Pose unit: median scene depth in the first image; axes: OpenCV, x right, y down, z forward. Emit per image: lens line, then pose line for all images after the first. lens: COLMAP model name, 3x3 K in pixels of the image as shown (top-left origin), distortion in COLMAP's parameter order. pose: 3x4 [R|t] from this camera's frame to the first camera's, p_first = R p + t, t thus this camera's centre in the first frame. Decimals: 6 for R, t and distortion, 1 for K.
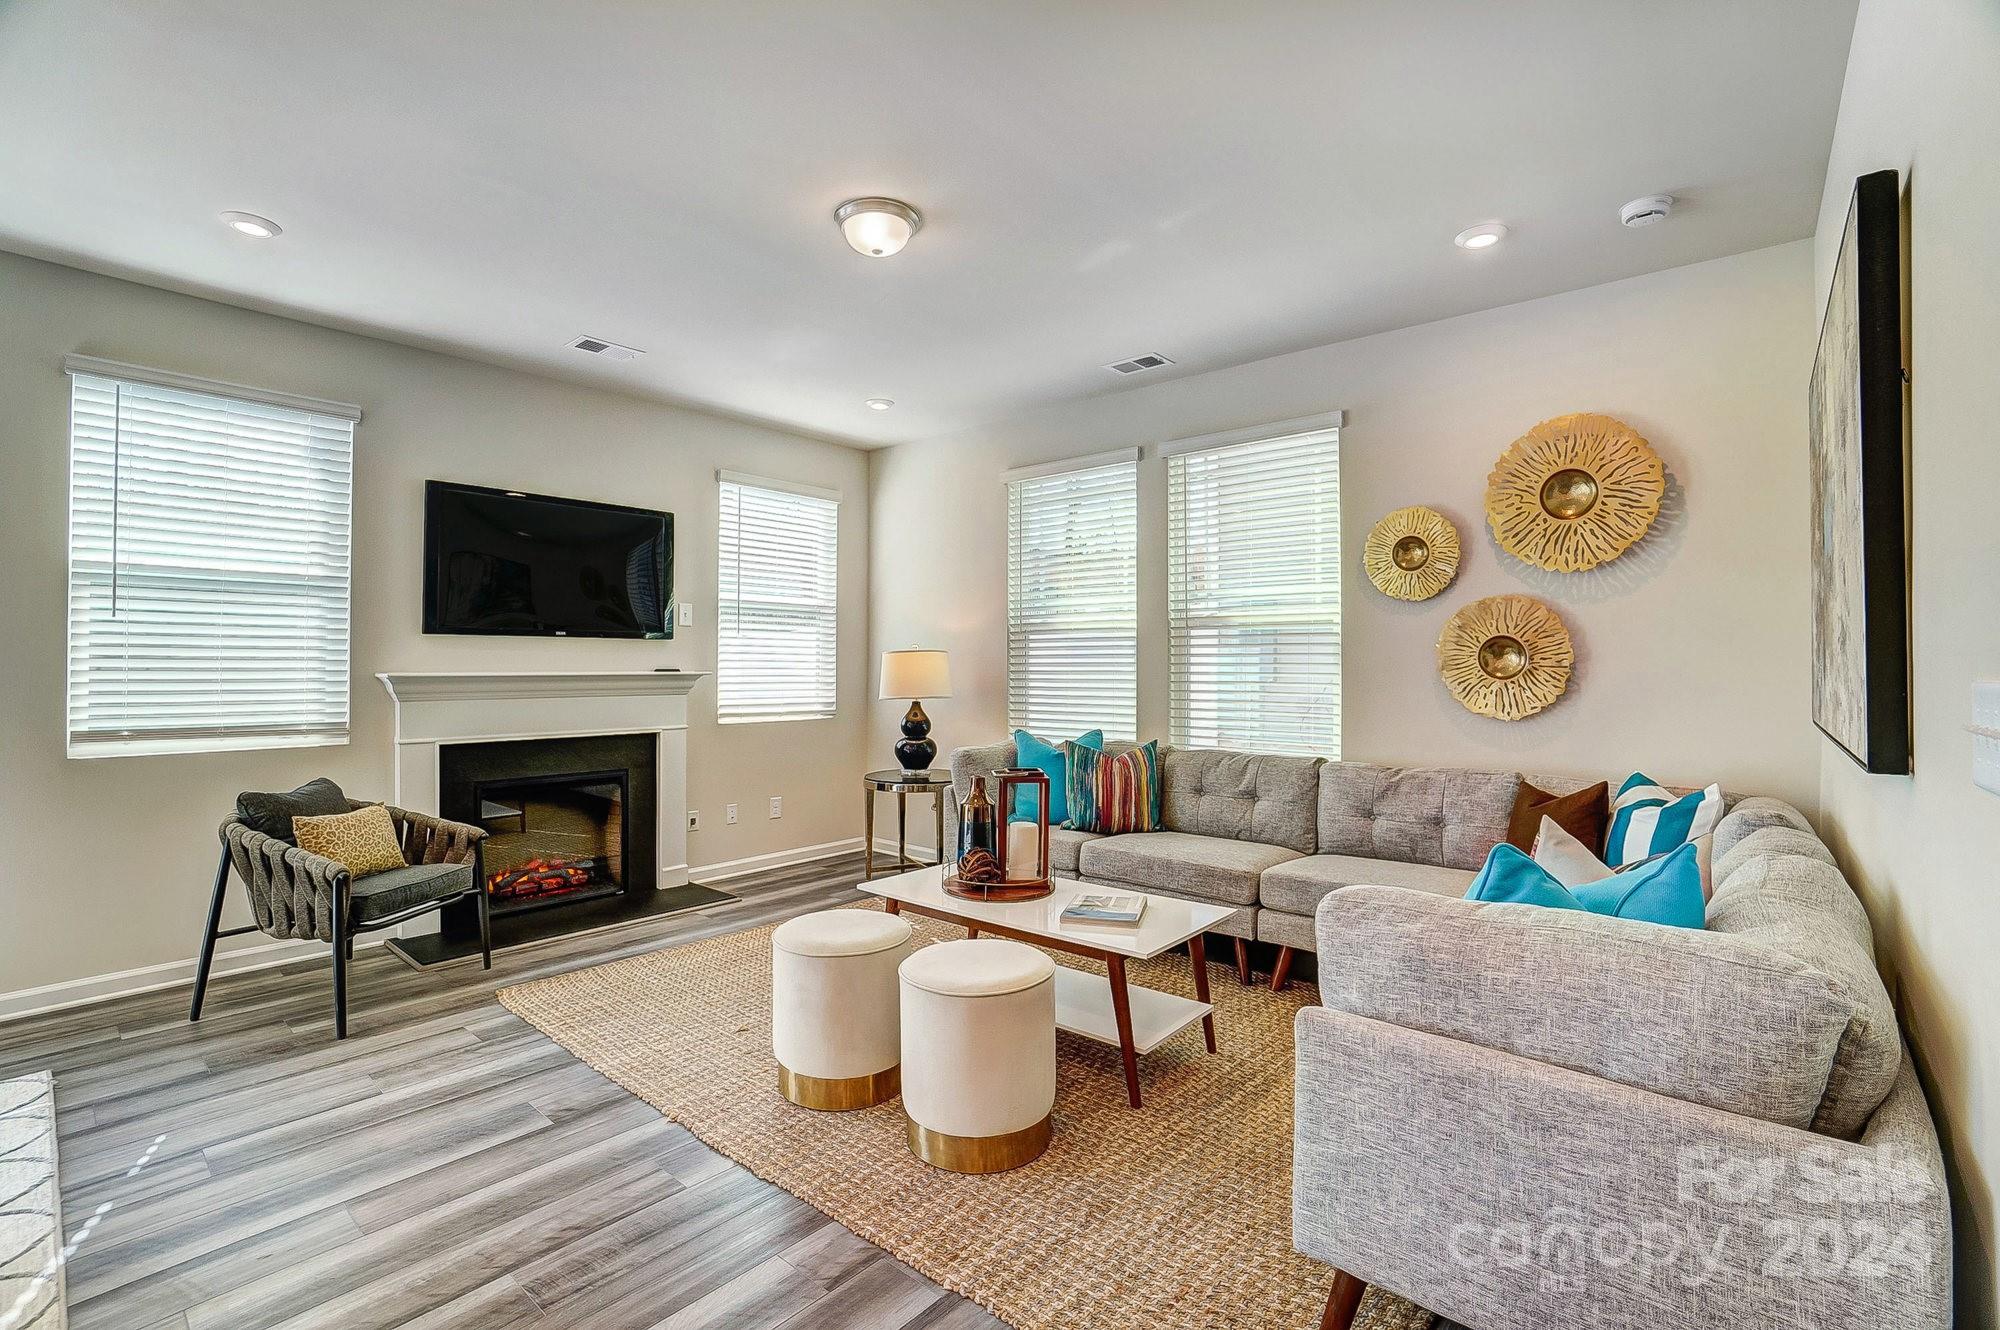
lens RADIAL K [[892.9, 0, 985.4], [0, 892.9, 661.2], [0, 0, 1]] dist [-0.068115, 0.023283]
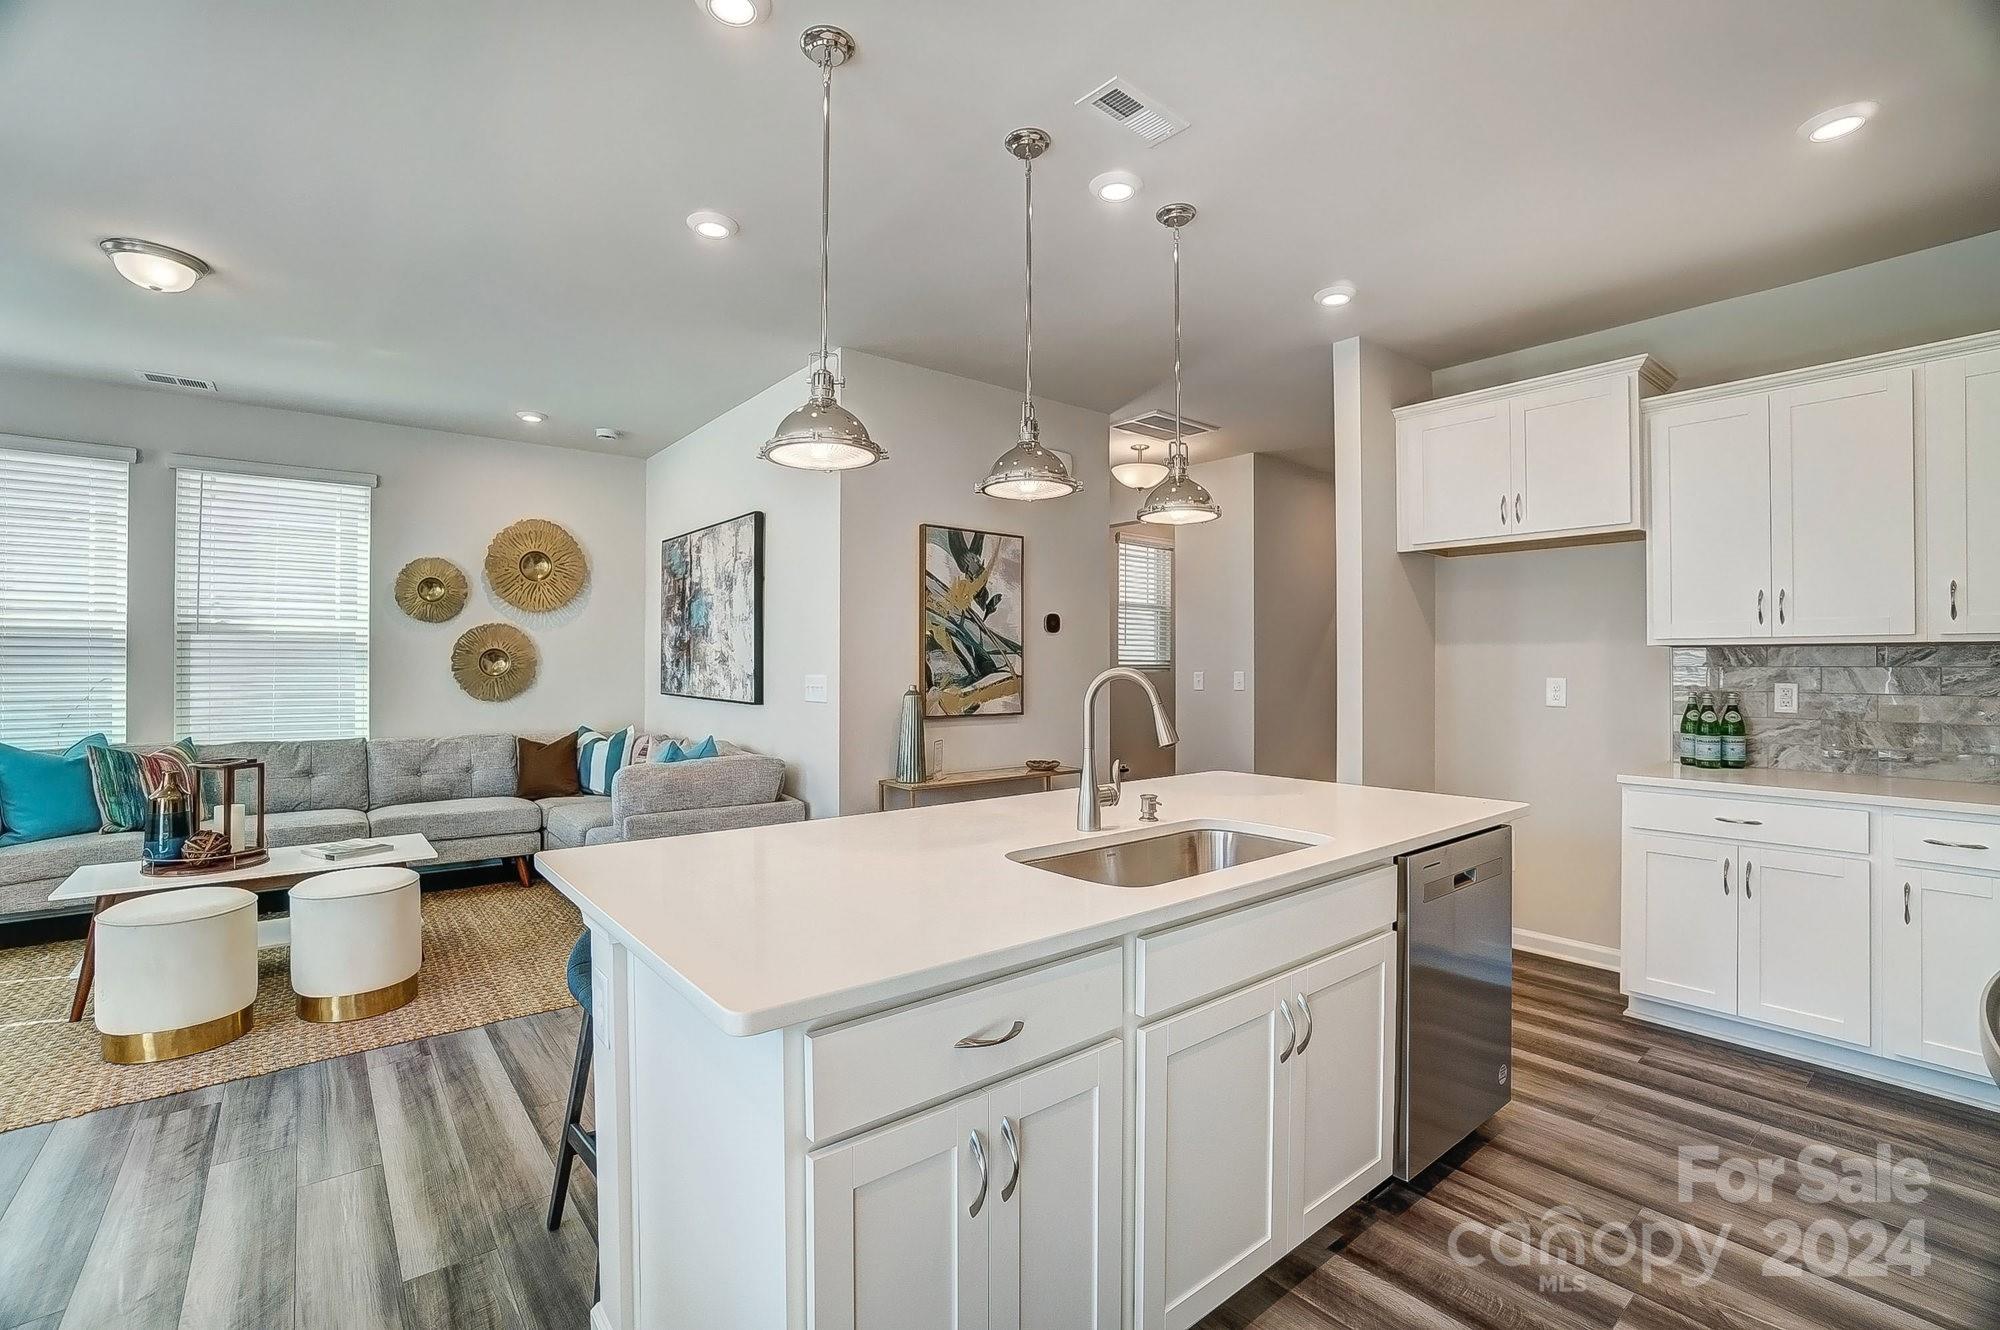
lens RADIAL K [[884.6, 0, 988.7], [0, 884.6, 663.1], [0, 0, 1]] dist [-0.065520, 0.023961]
pose [[0.178349, 0.000511, 0.983967, -0.696694], [-0.007957, 0.999968, 0.000922, -0.010548], [-0.983935, -0.007994, 0.178348, -0.142048]]
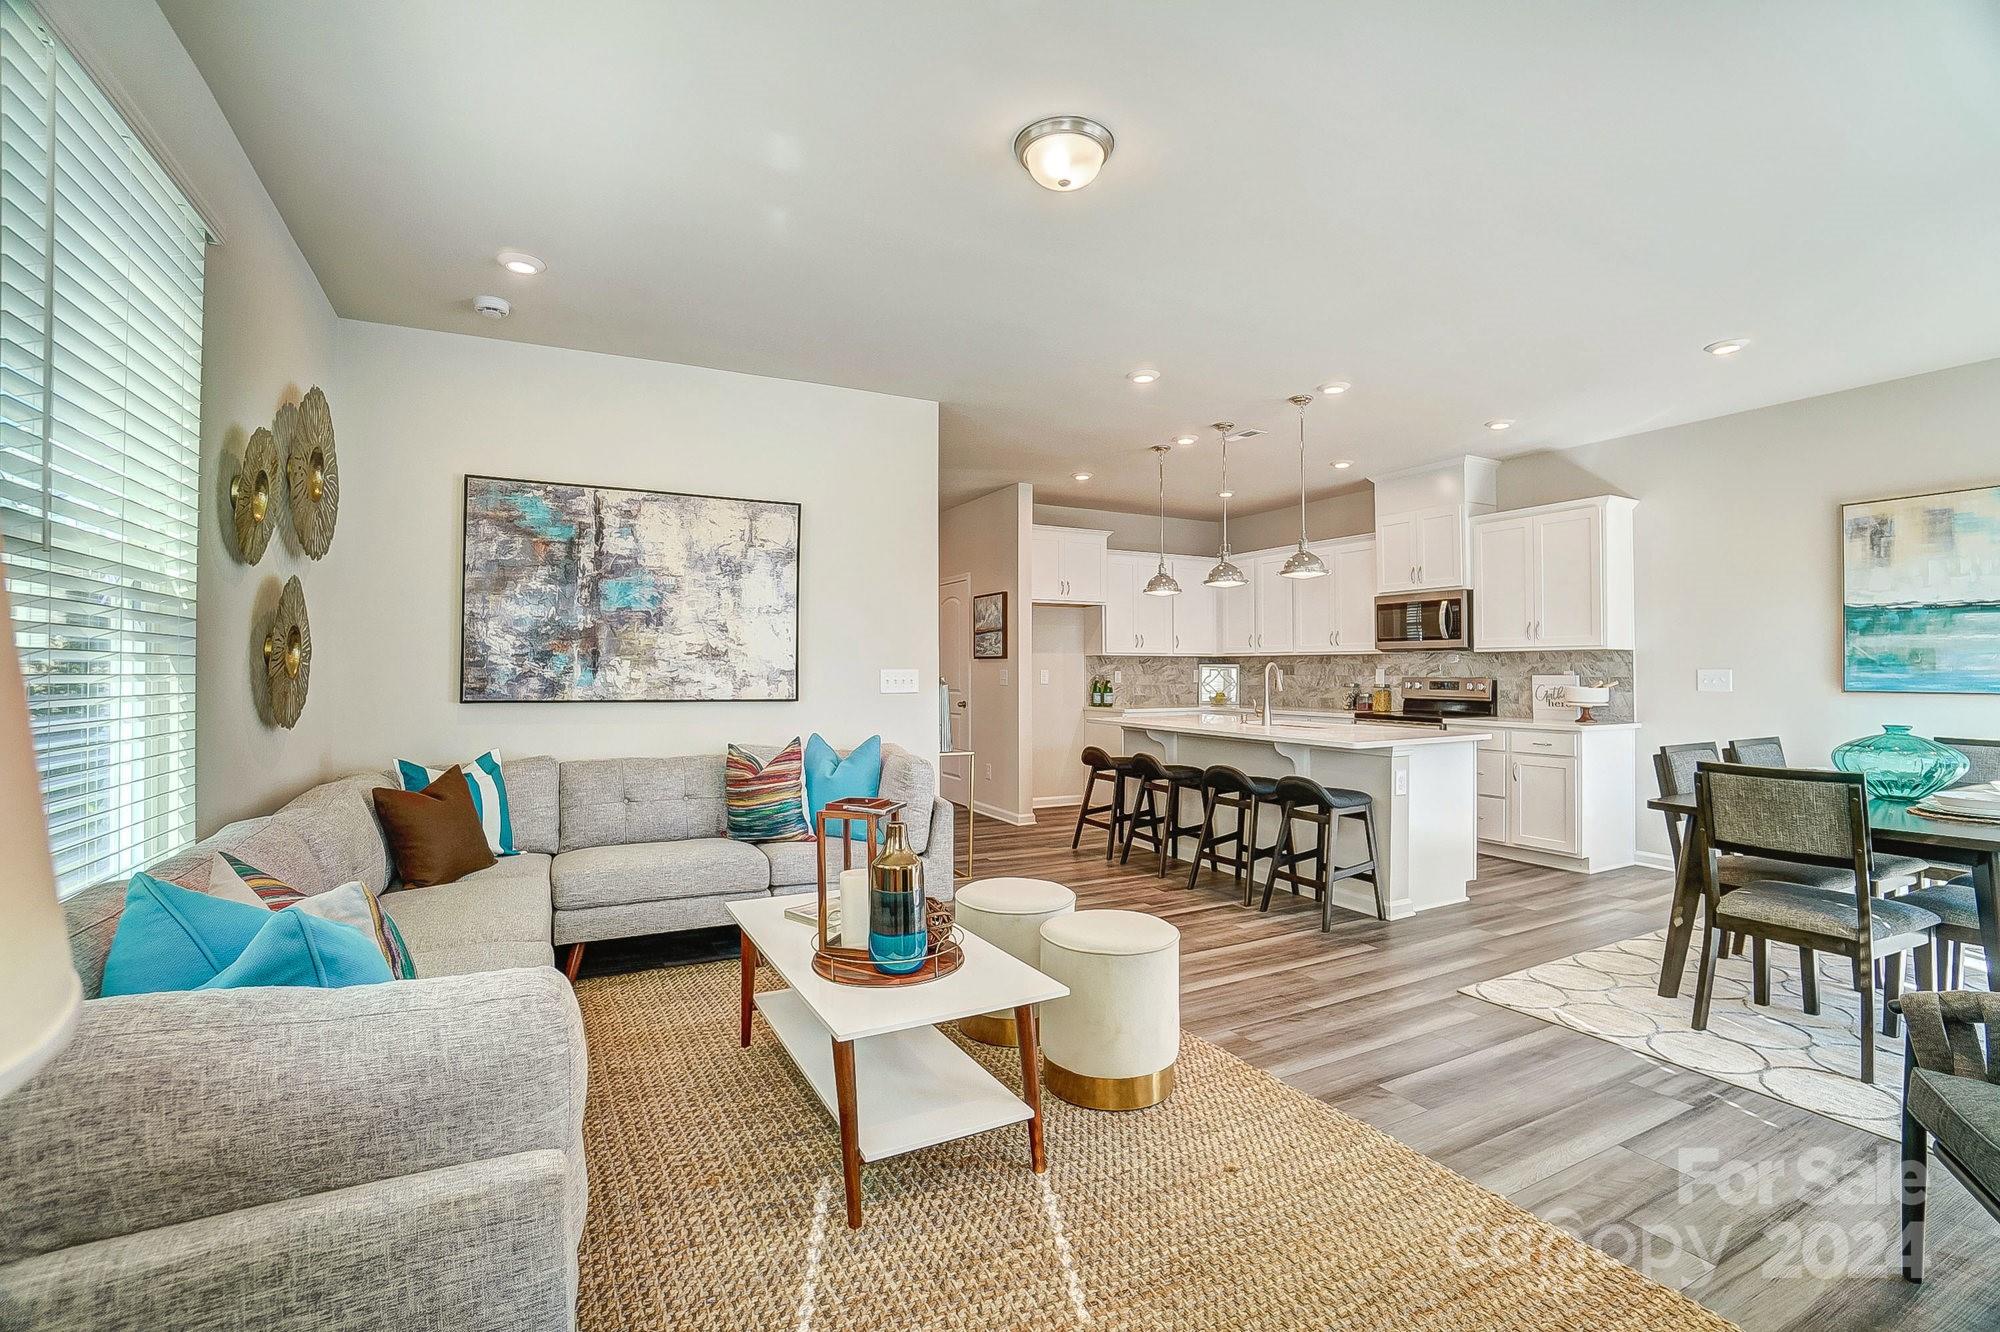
lens RADIAL K [[884.6, 0, 988.7], [0, 884.6, 664.1], [0, 0, 1]] dist [-0.065520, 0.023961]
pose [[-0.929283, 0.000137, 0.369369, -0.266214], [-0.004469, 0.999923, -0.011615, 0.011828], [-0.369342, -0.012444, -0.929210, 1.310581]]
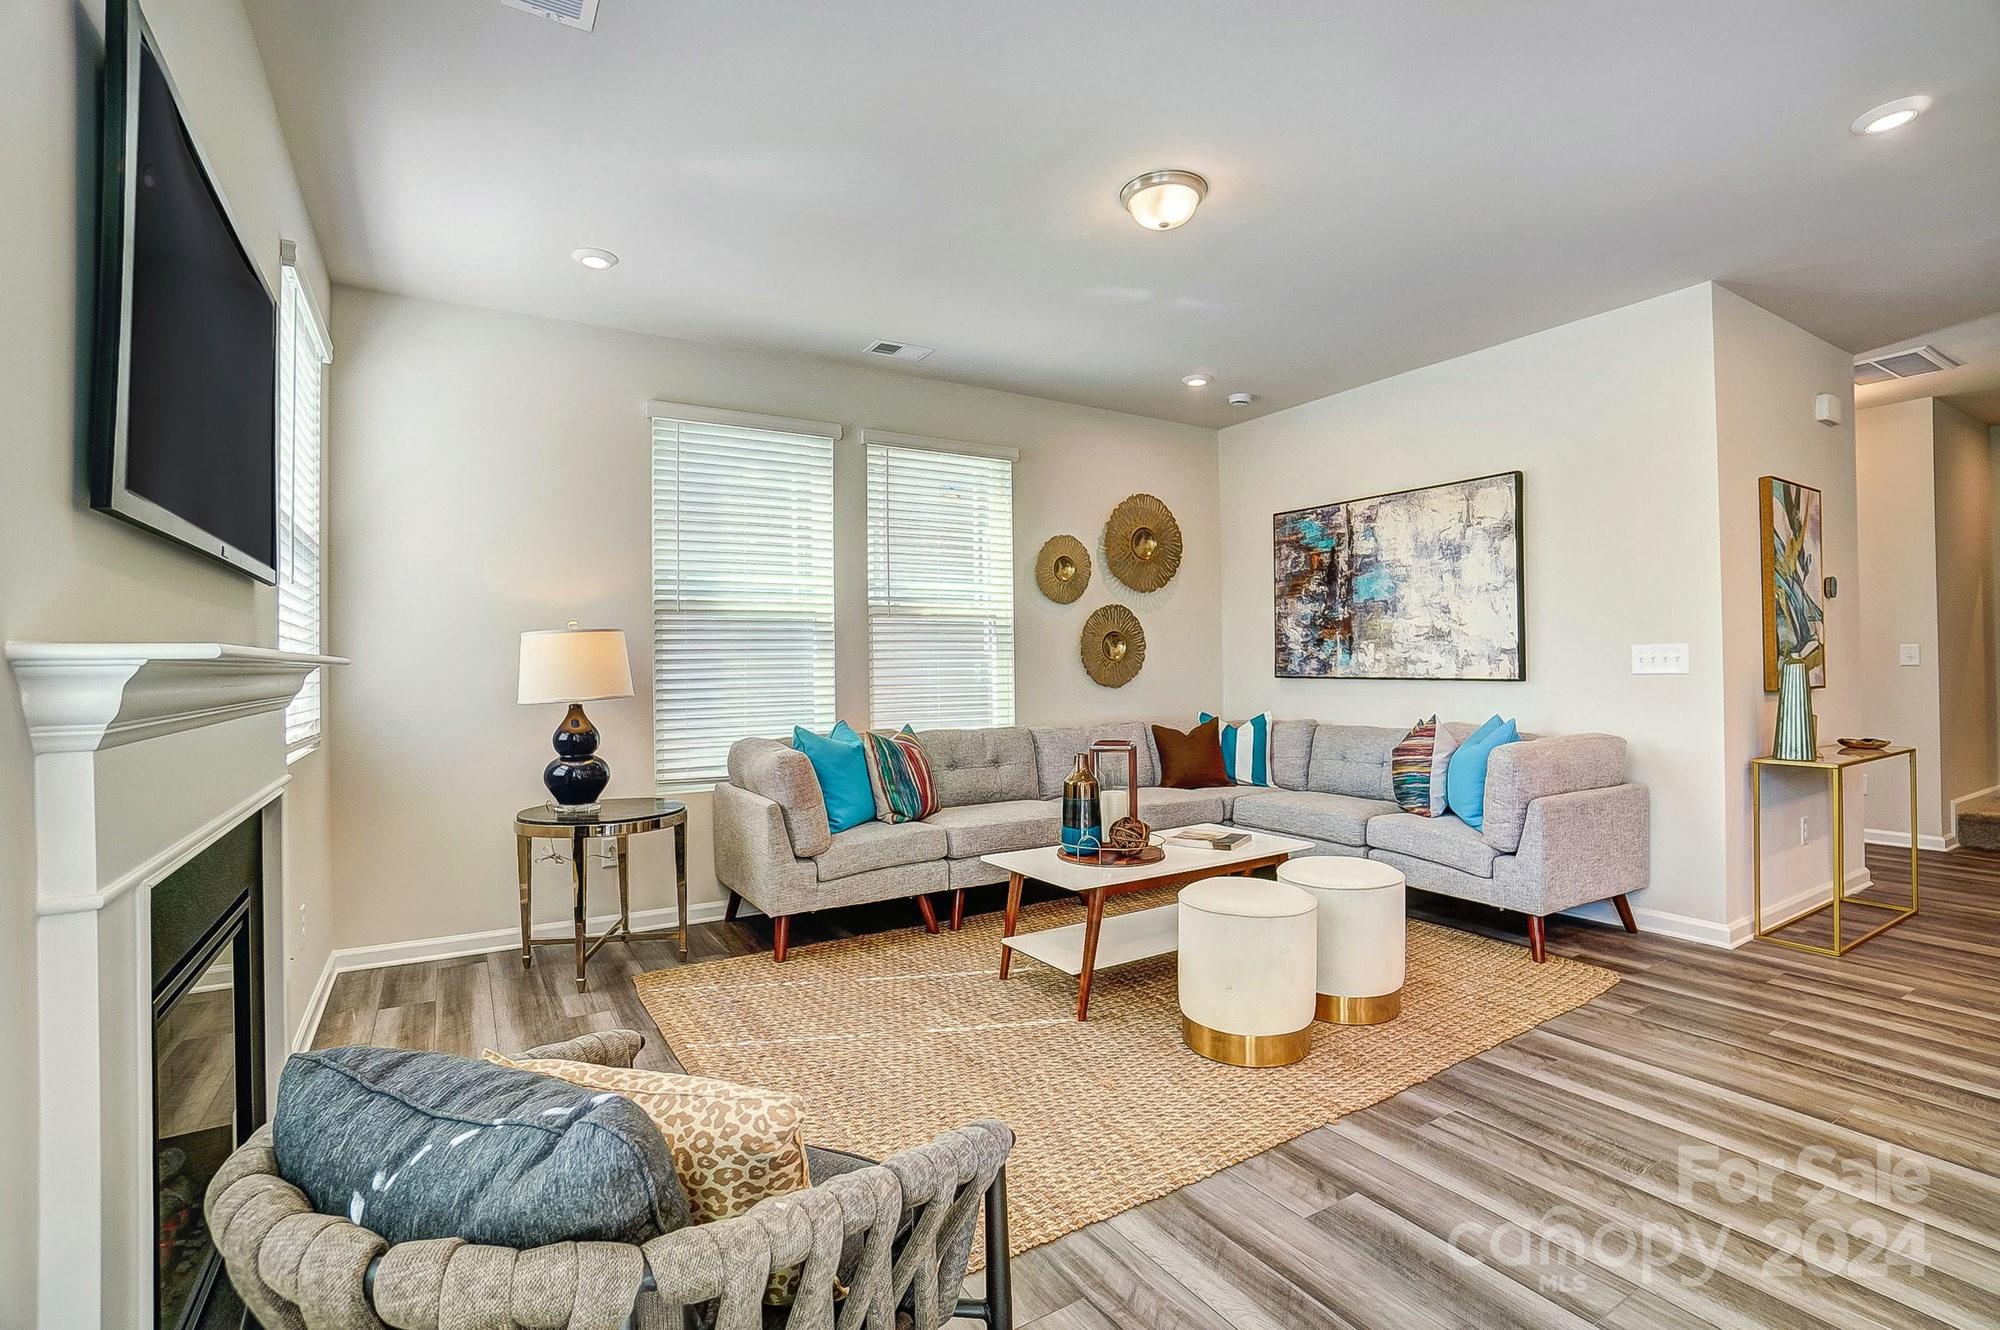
lens RADIAL K [[912.1, 0, 1000.0], [0, 912.1, 665.0], [0, 0, 1]] dist [-0.022986, -0.000103]
pose [[0.290210, -0.004380, 0.956953, -0.839825], [0.007728, 0.999968, 0.002233, 0.020235], [-0.956932, 0.006748, 0.290235, 0.640188]]
